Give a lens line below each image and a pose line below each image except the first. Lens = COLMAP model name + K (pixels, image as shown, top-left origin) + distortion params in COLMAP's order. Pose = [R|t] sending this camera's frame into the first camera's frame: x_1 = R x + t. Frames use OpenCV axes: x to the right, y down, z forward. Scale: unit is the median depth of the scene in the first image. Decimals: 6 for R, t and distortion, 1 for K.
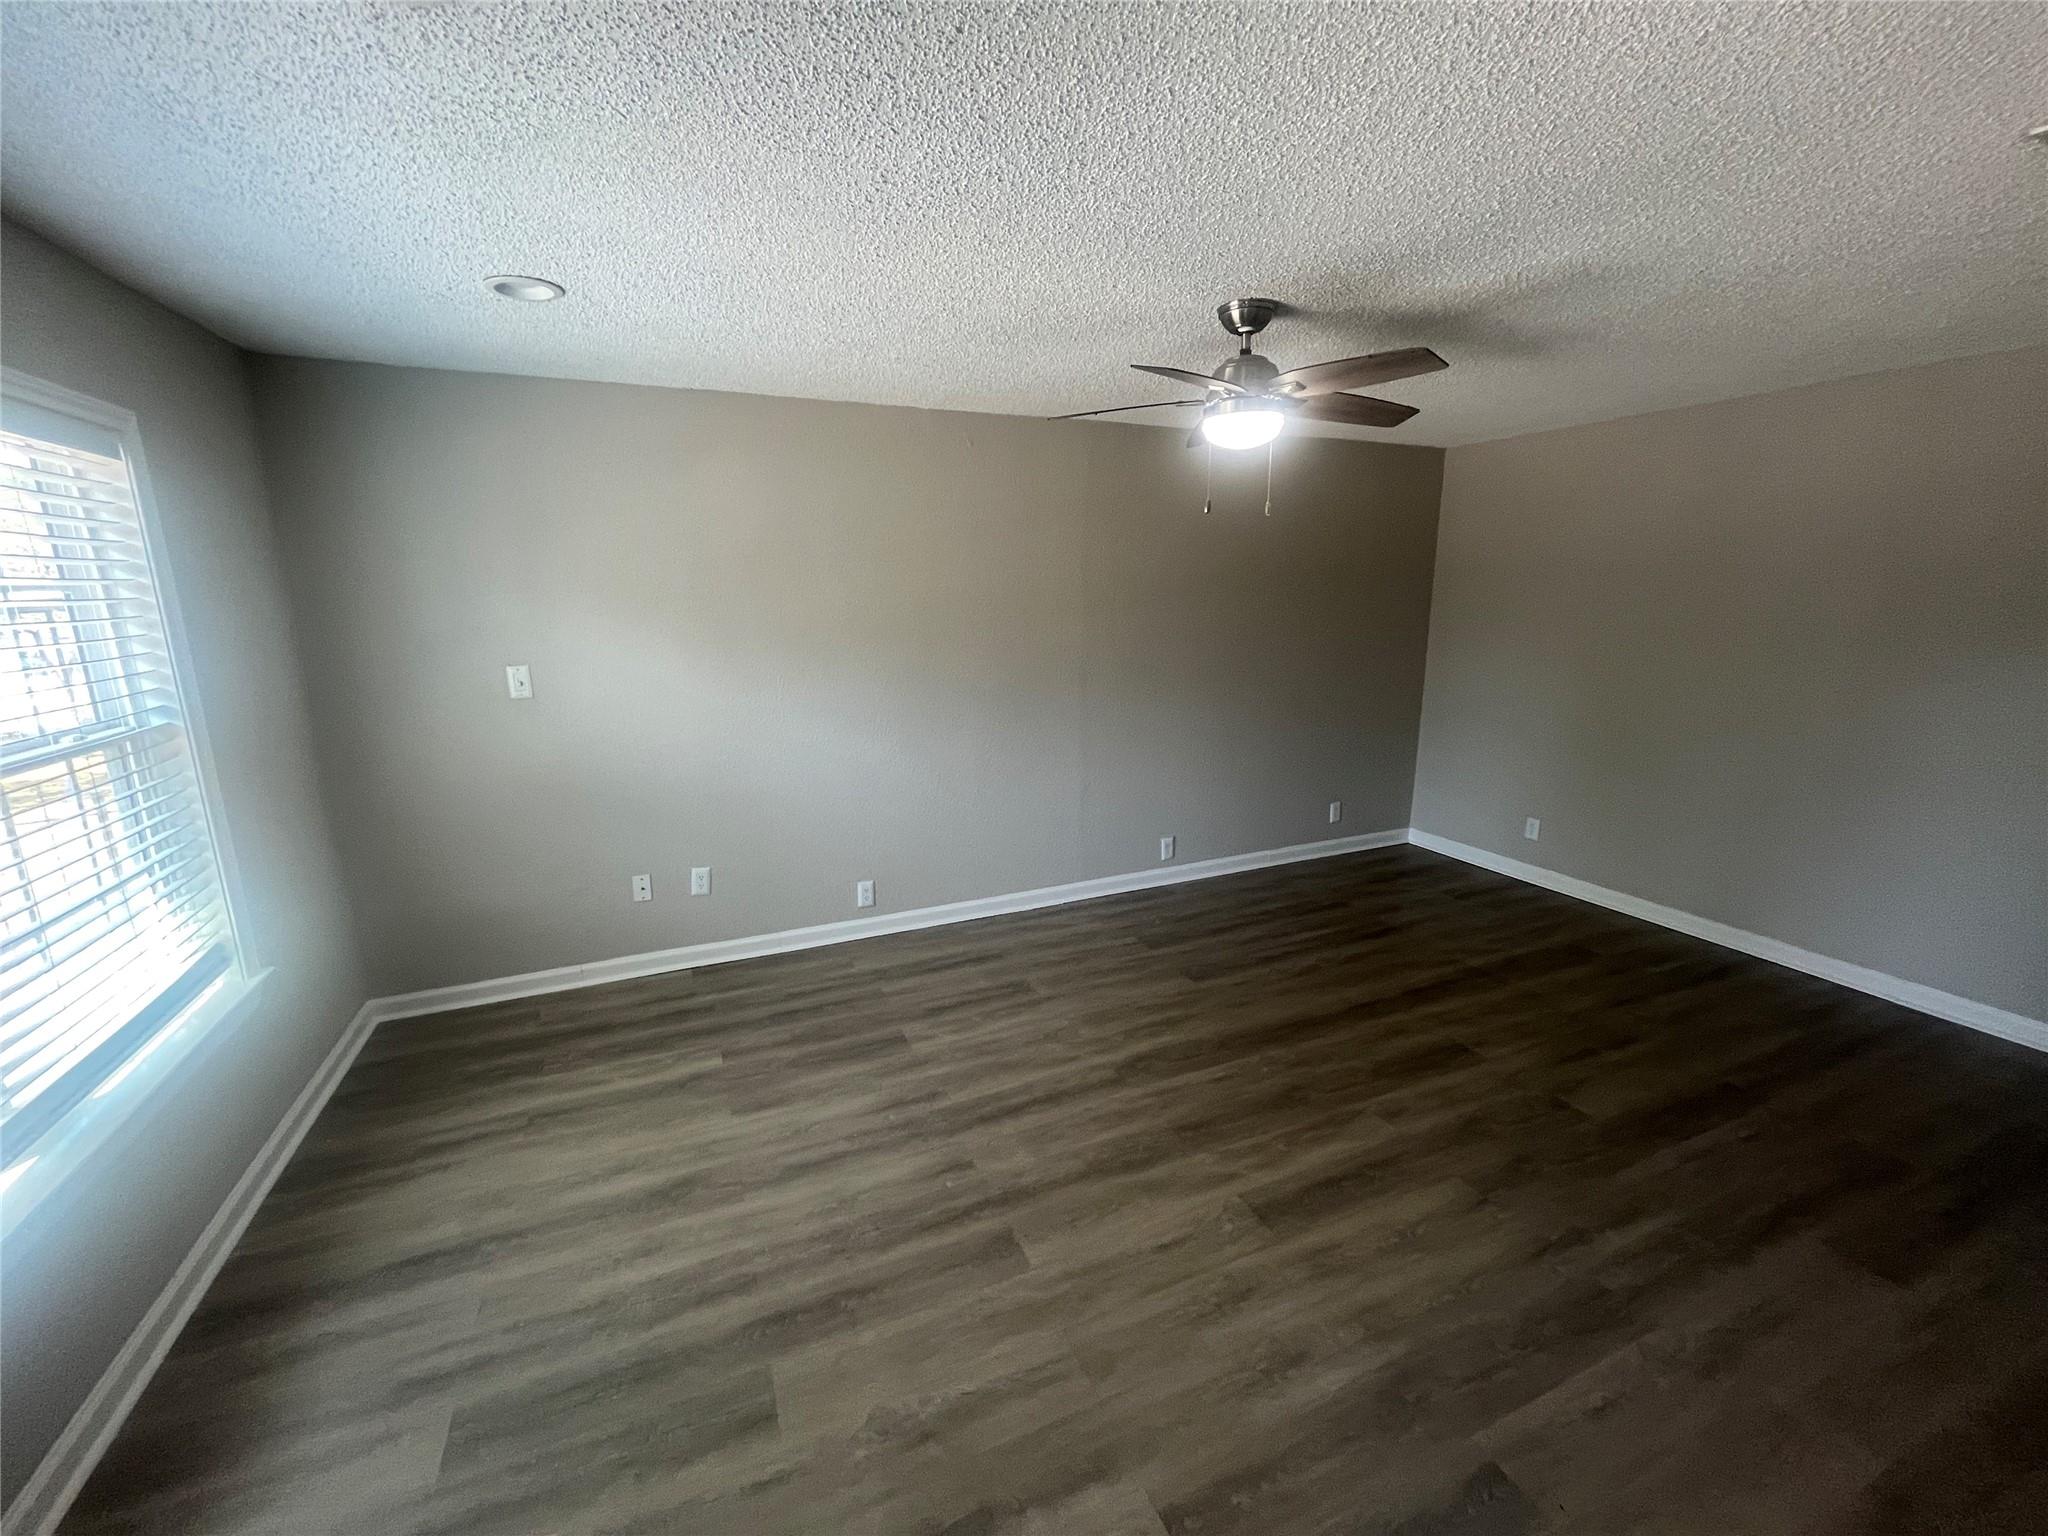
lens RADIAL K [[828.1, 0, 1029.4], [0, 828.1, 768.7], [0, 0, 1]] dist [-0.003715, -0.000570]
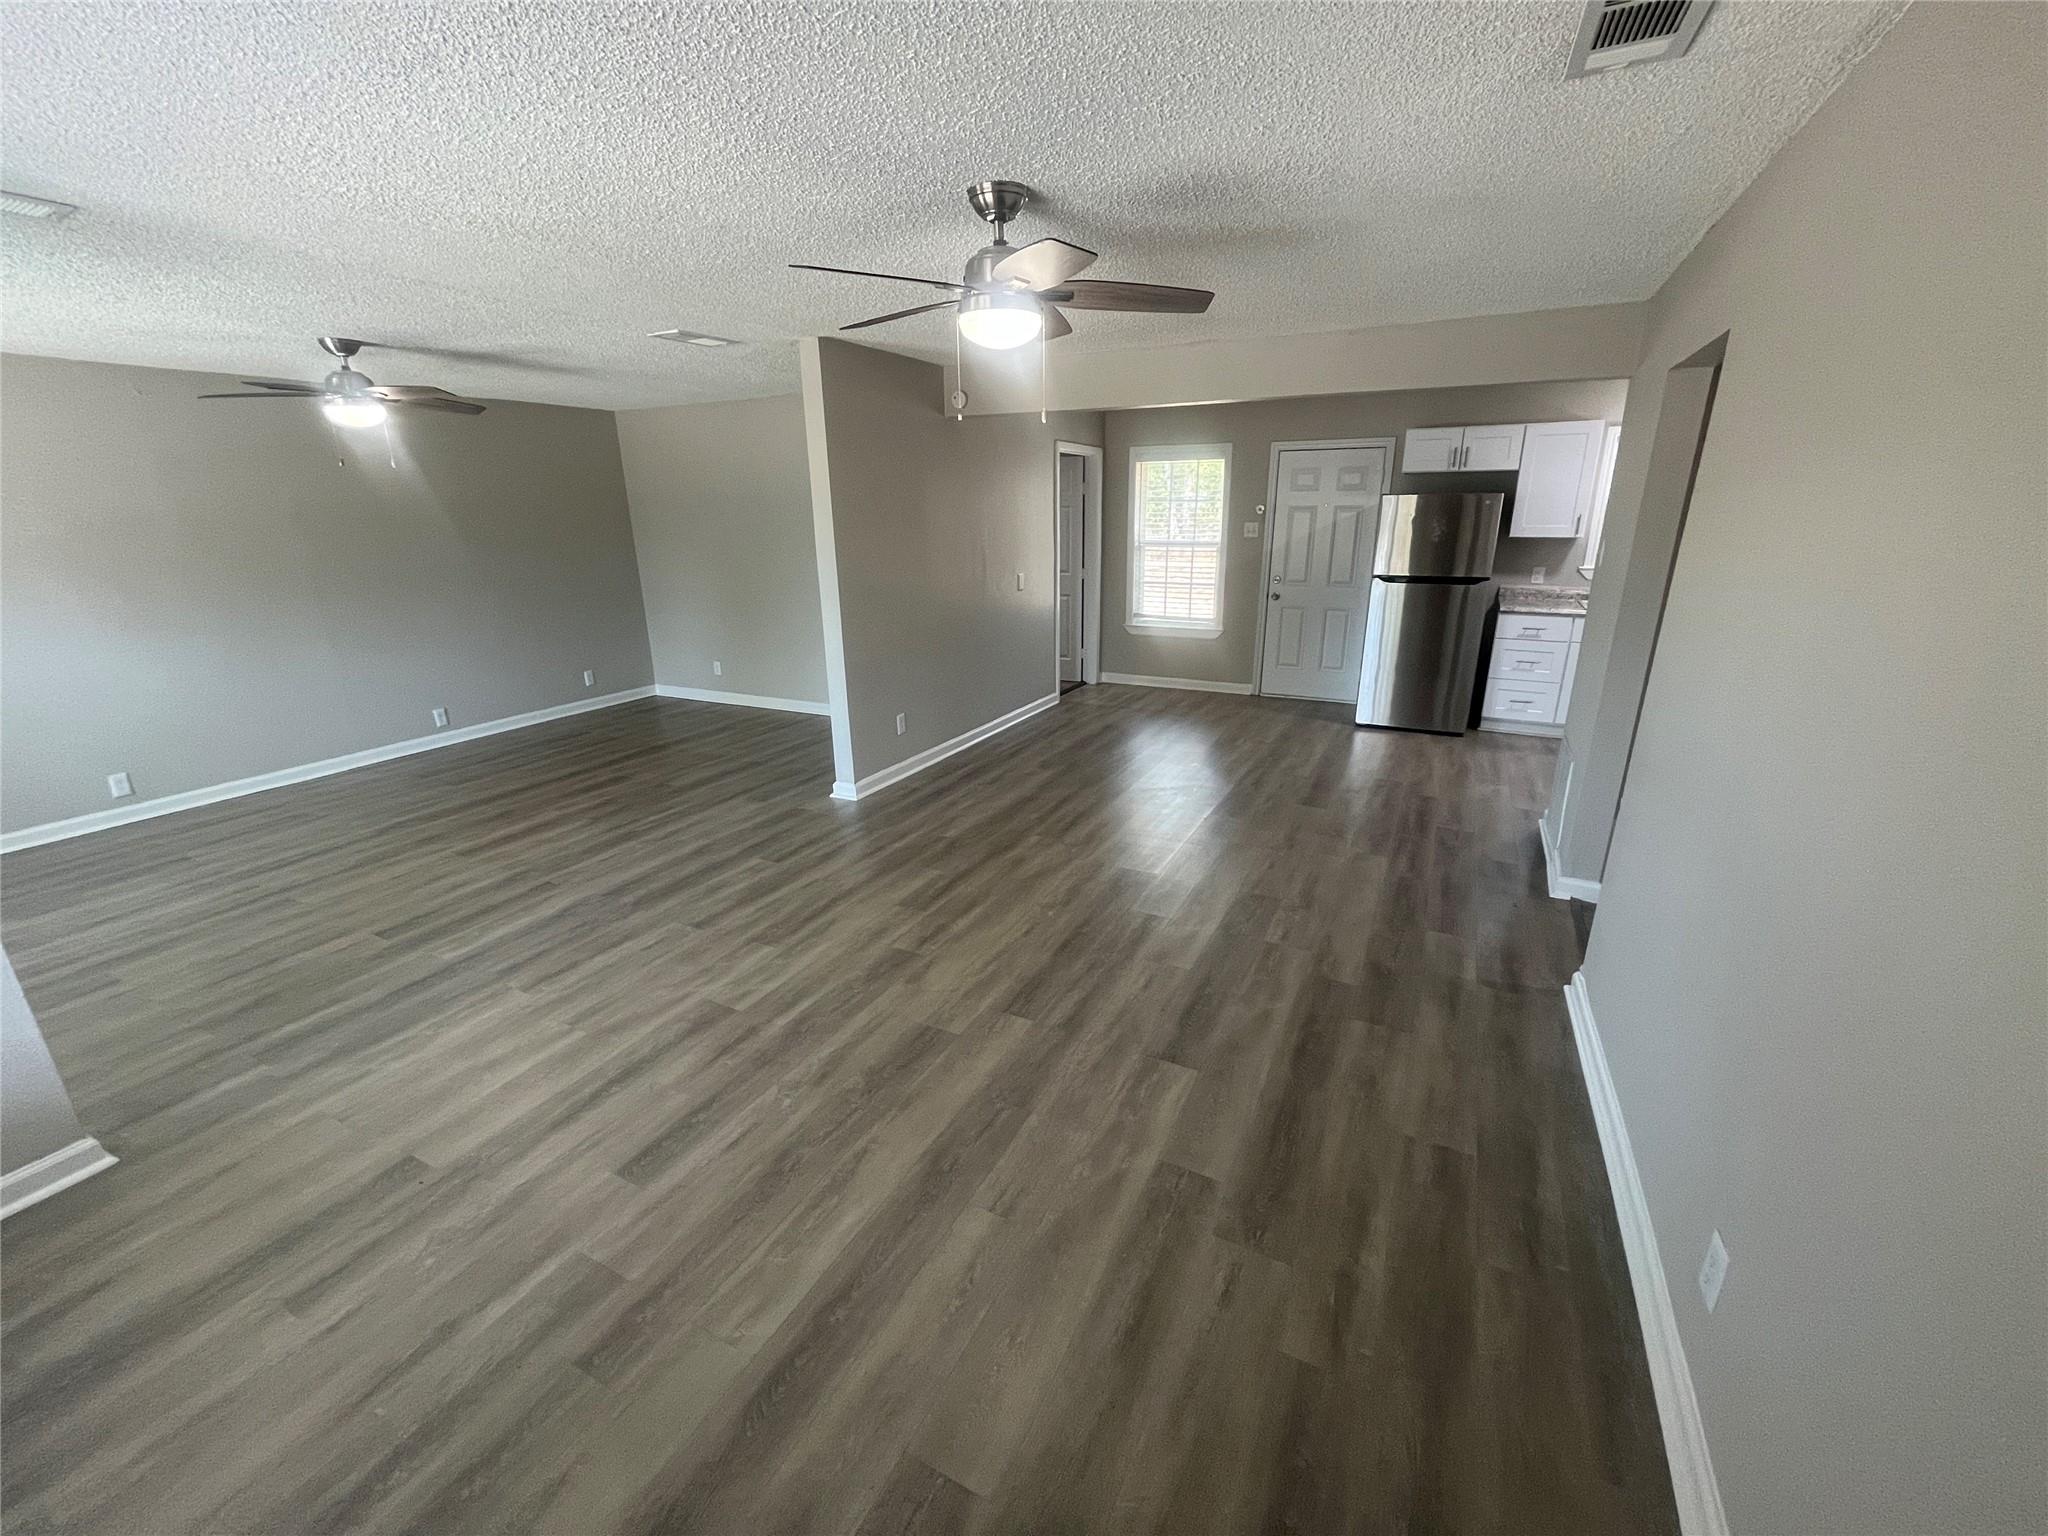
lens RADIAL K [[828.1, 0, 1029.4], [0, 828.1, 768.7], [0, 0, 1]] dist [-0.003715, -0.000570]
pose [[0.778253, -0.191744, 0.597961, 0.146469], [0.141558, 0.981300, 0.130428, 0.212964], [-0.611788, -0.016860, 0.790842, -0.931932]]
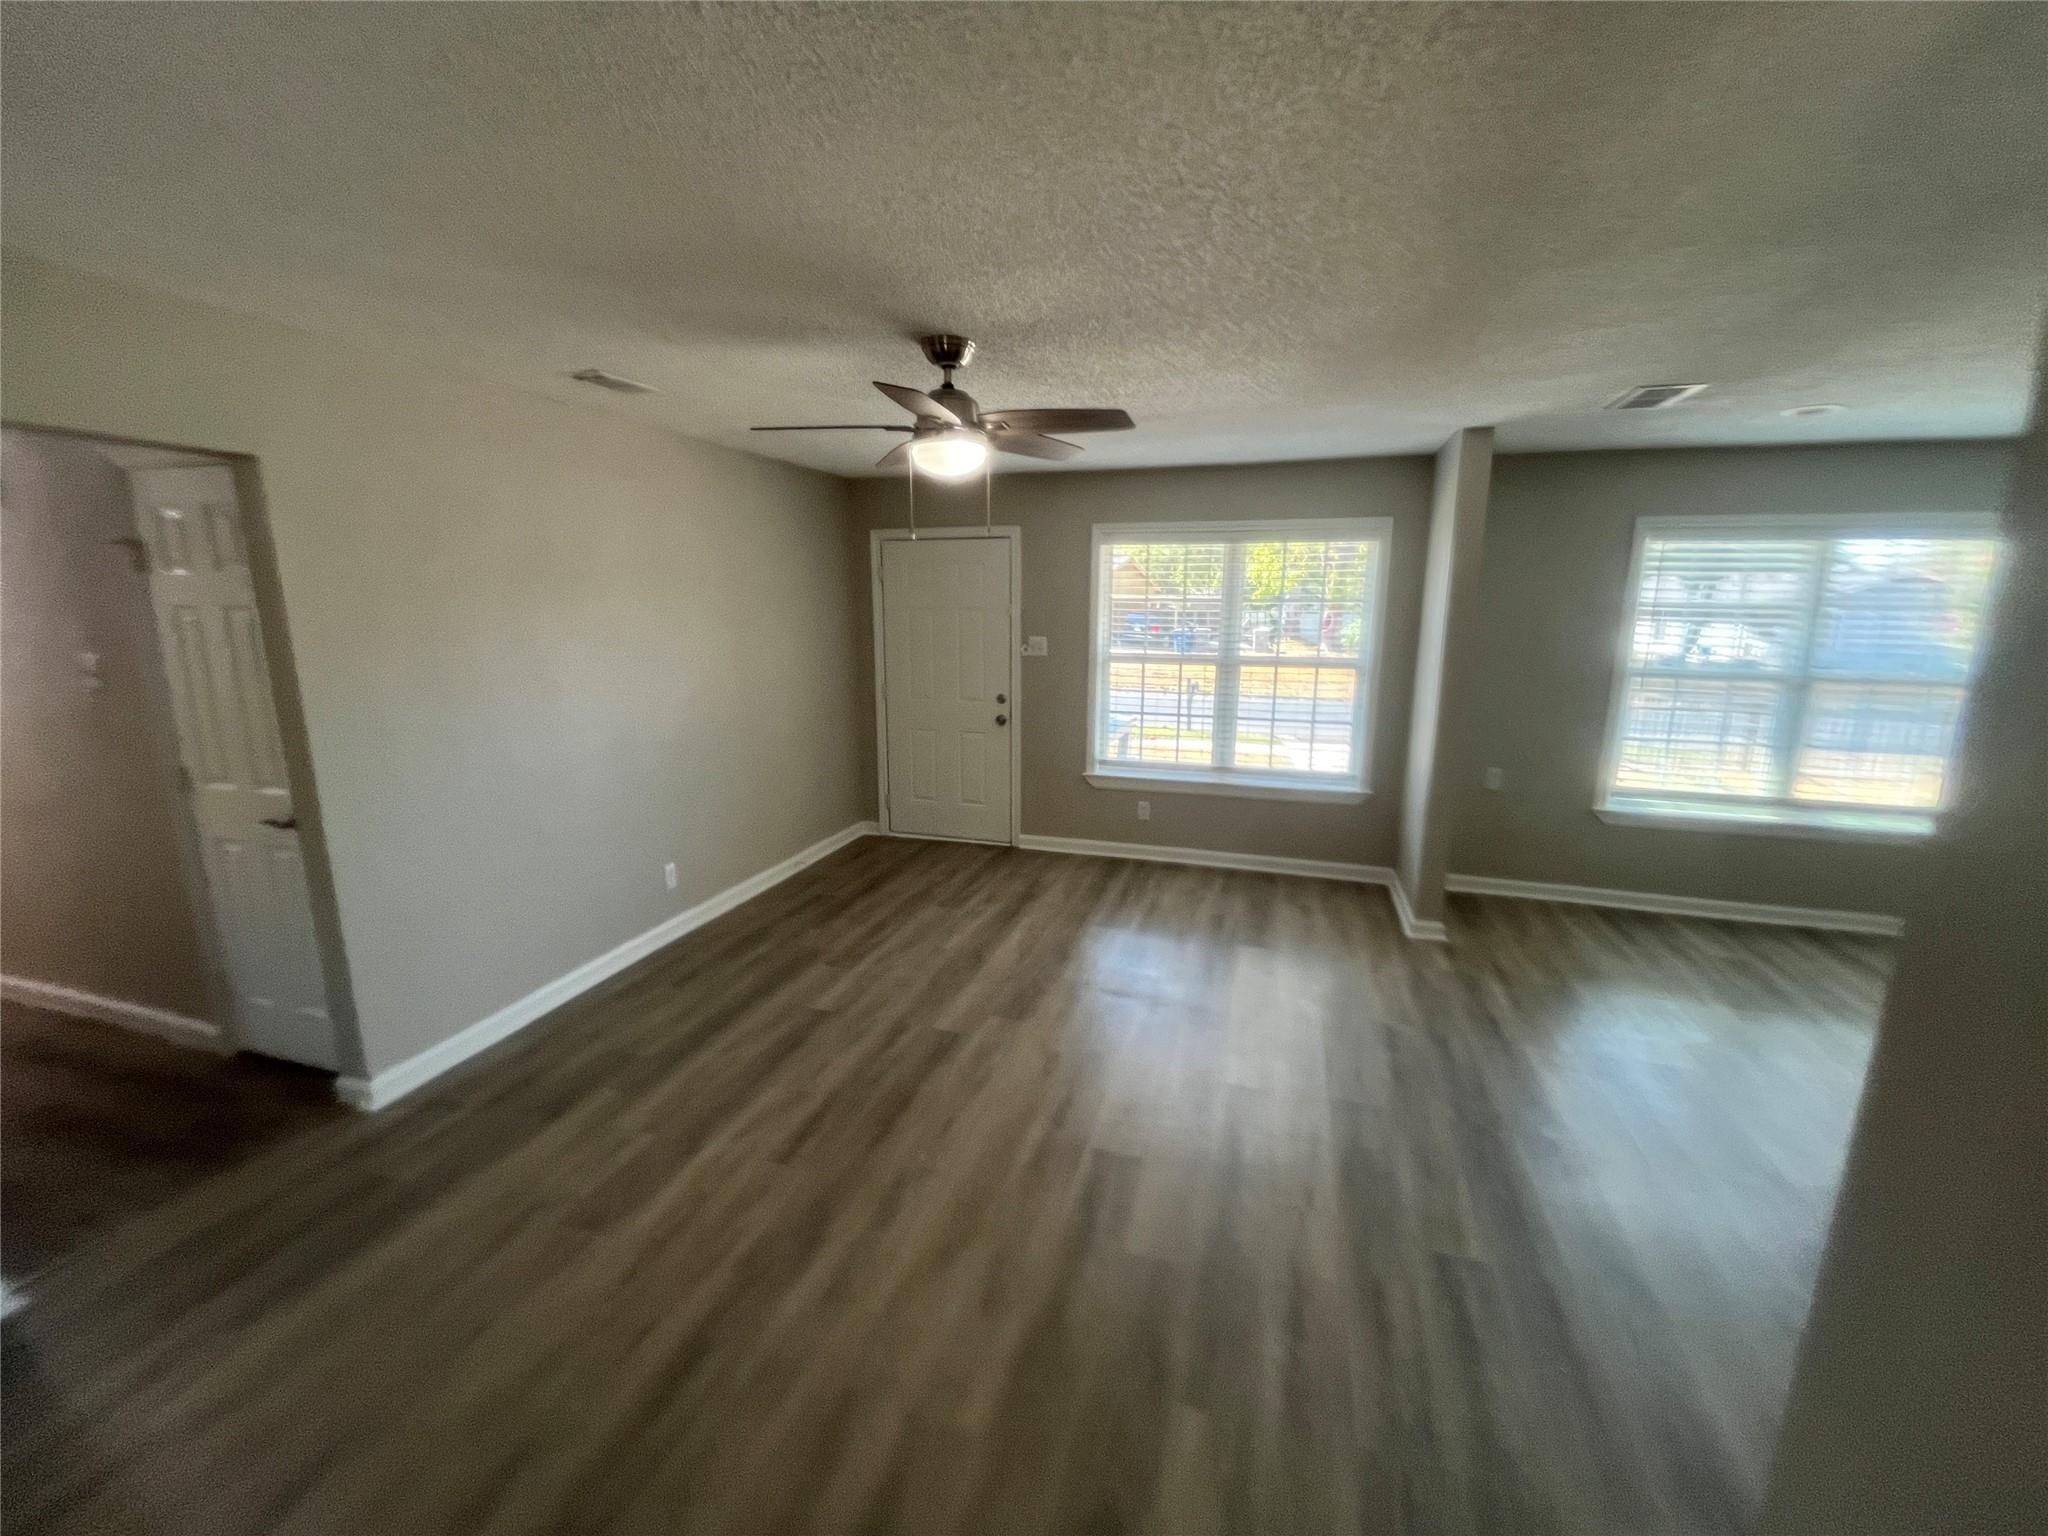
lens RADIAL K [[828.1, 0, 1029.4], [0, 828.1, 768.7], [0, 0, 1]] dist [-0.003715, -0.000570]
pose [[-0.654606, 0.156911, -0.739506, 1.341622], [-0.166523, 0.924265, 0.343518, -0.116432], [0.737401, 0.348014, -0.578900, 0.423638]]
